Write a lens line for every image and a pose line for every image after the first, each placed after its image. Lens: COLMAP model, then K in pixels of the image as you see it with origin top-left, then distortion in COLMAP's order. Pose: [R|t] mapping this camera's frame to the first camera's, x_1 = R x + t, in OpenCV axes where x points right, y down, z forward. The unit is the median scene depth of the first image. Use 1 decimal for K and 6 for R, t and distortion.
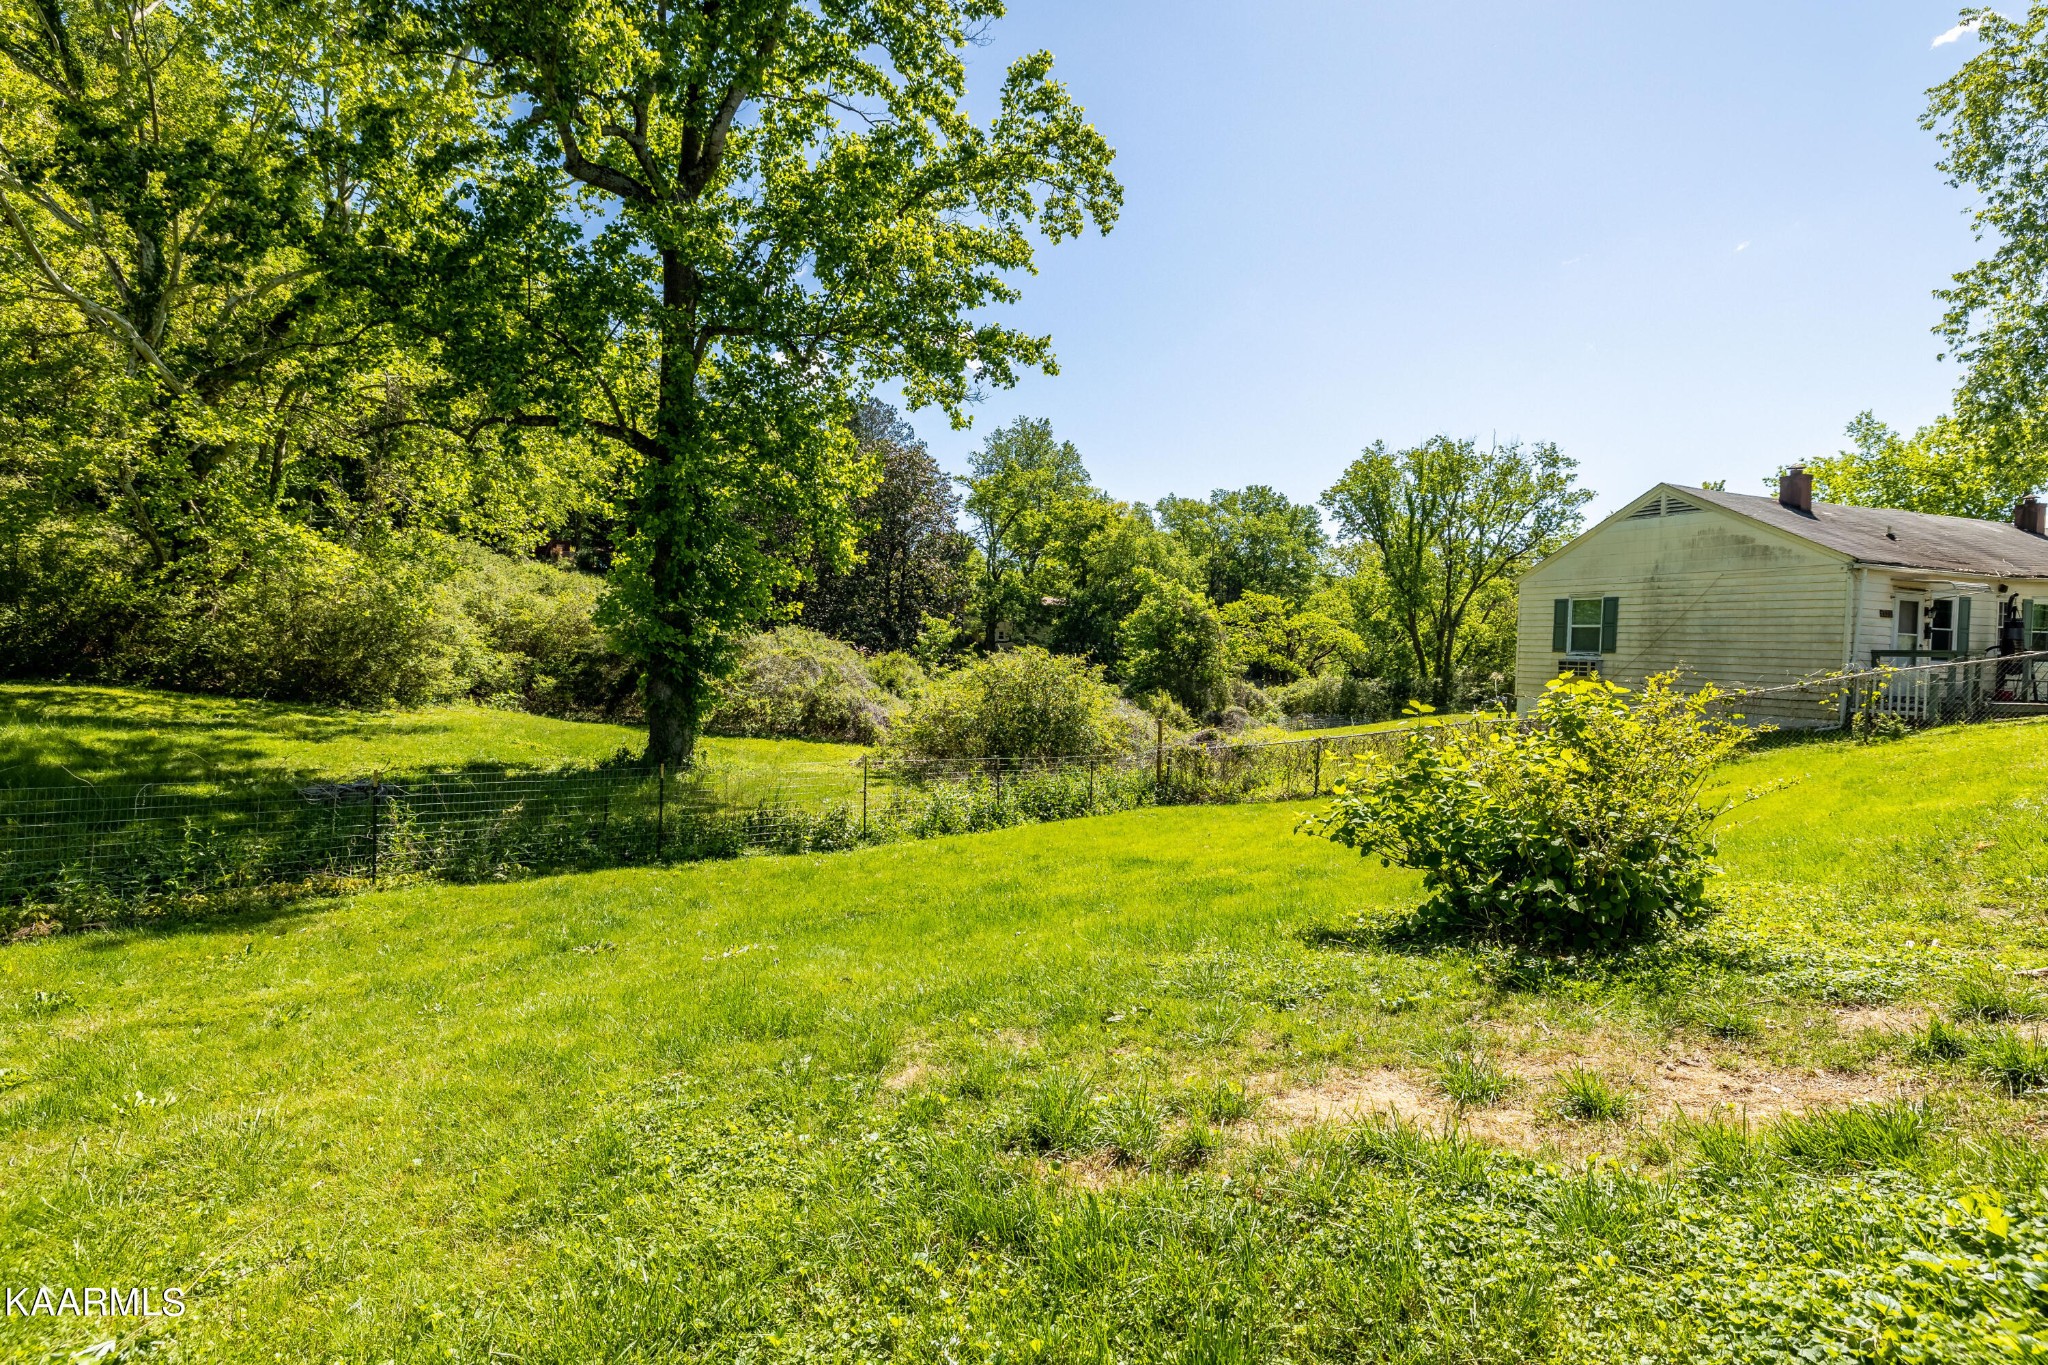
lens RADIAL K [[962.2, 0, 1024.0], [0, 962.2, 682.5], [0, 0, 1]] dist [-0.010667, 0.000003]
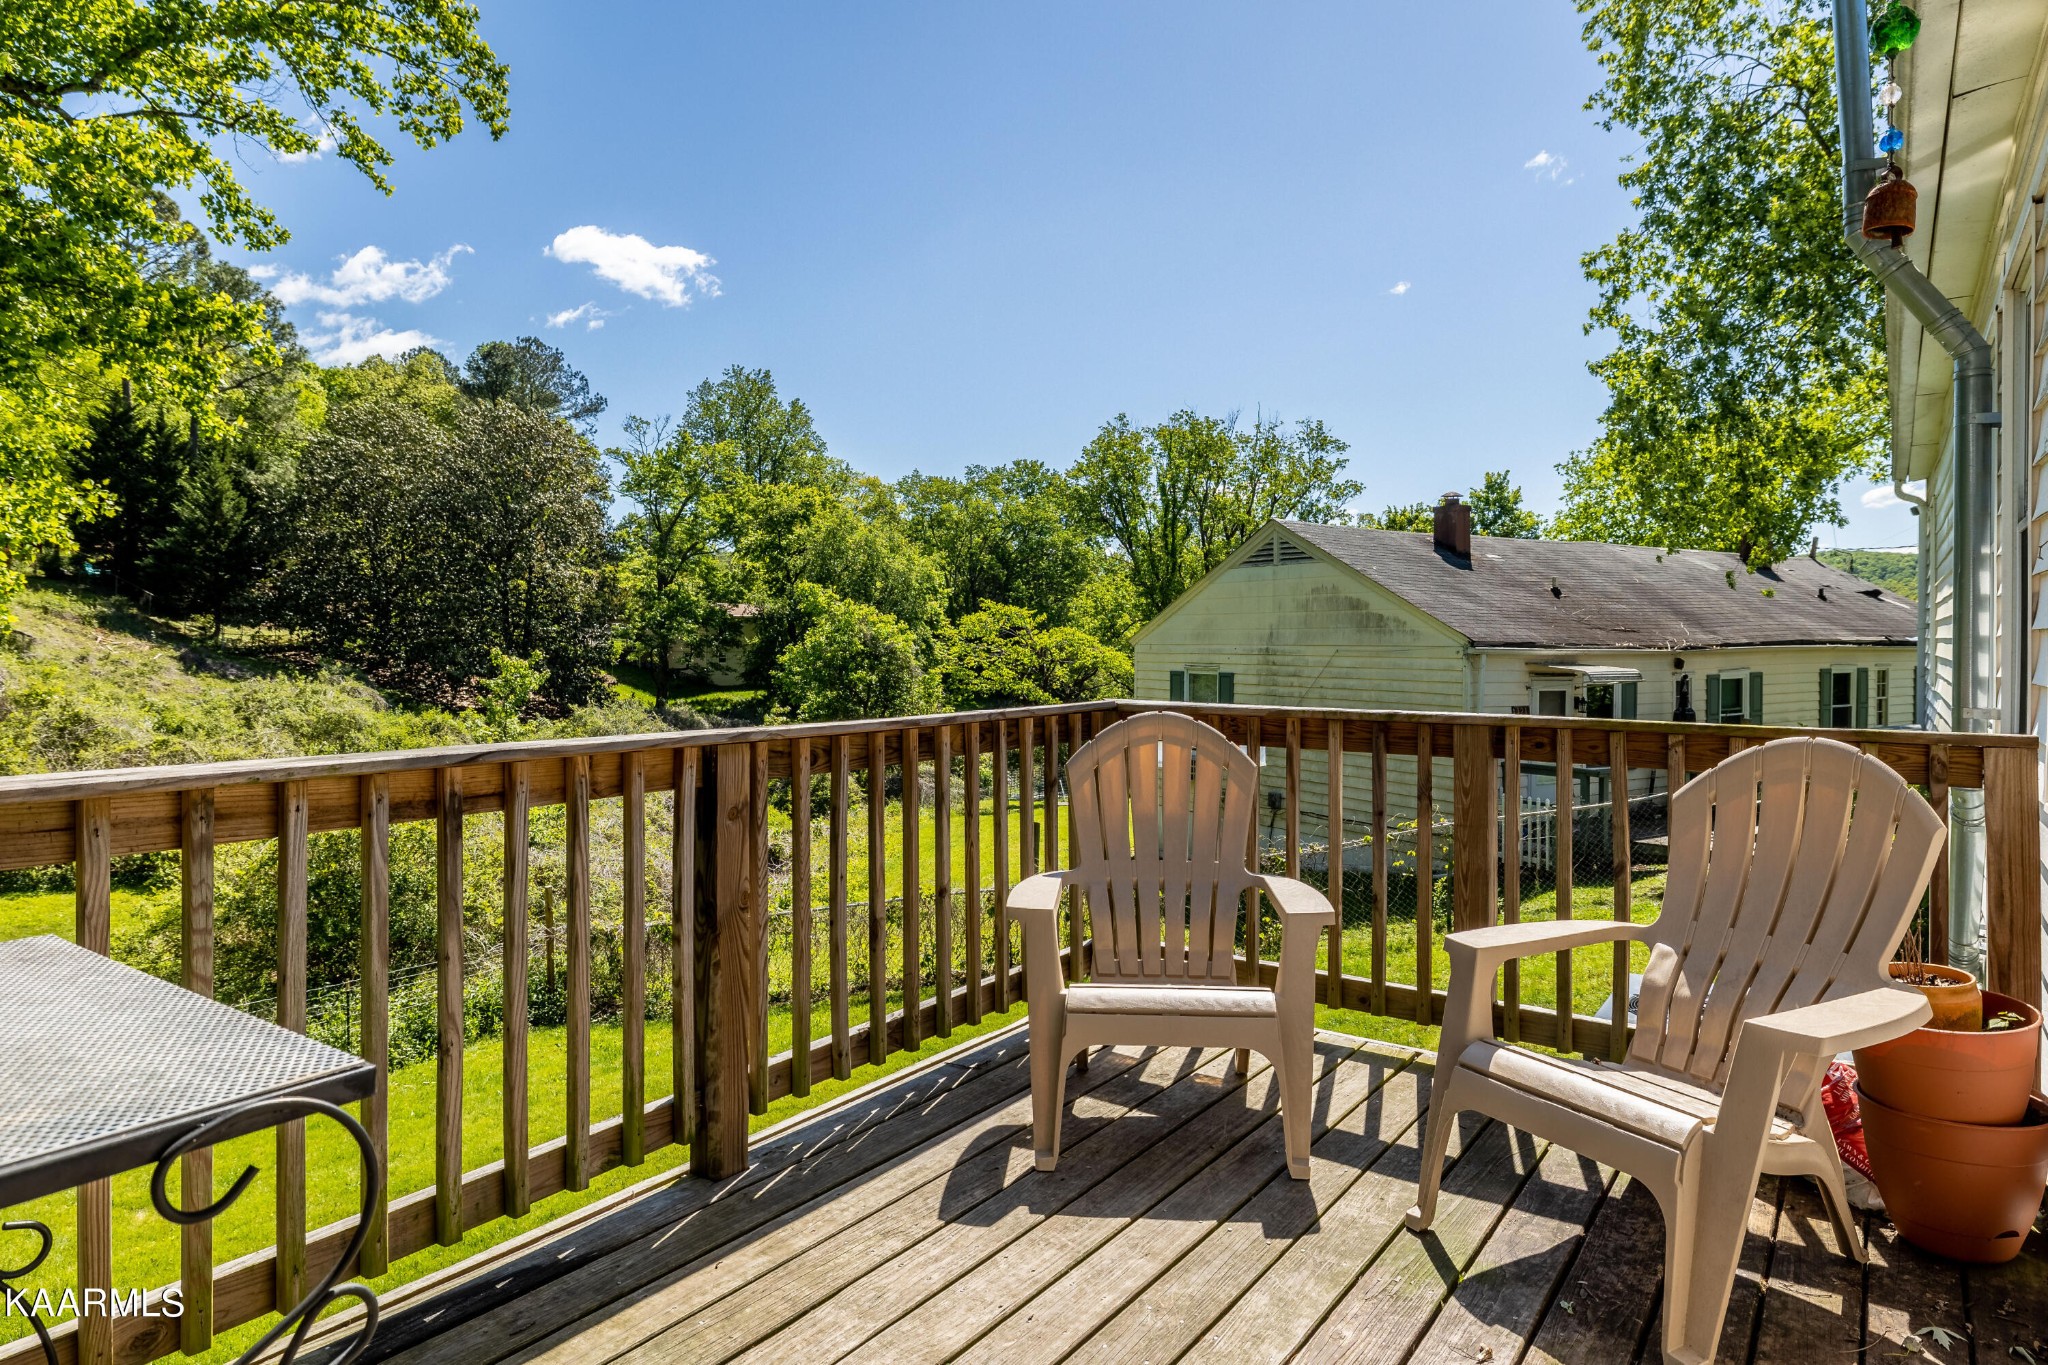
lens RADIAL K [[1204.7, 0, 1014.4], [0, 1204.7, 672.2], [0, 0, 1]] dist [-0.001080, -0.000616]
pose [[0.982889, -0.026495, 0.182285, 0.107377], [0.029941, 0.999421, -0.016176, -0.029385], [-0.181751, 0.021357, 0.983113, 0.050182]]
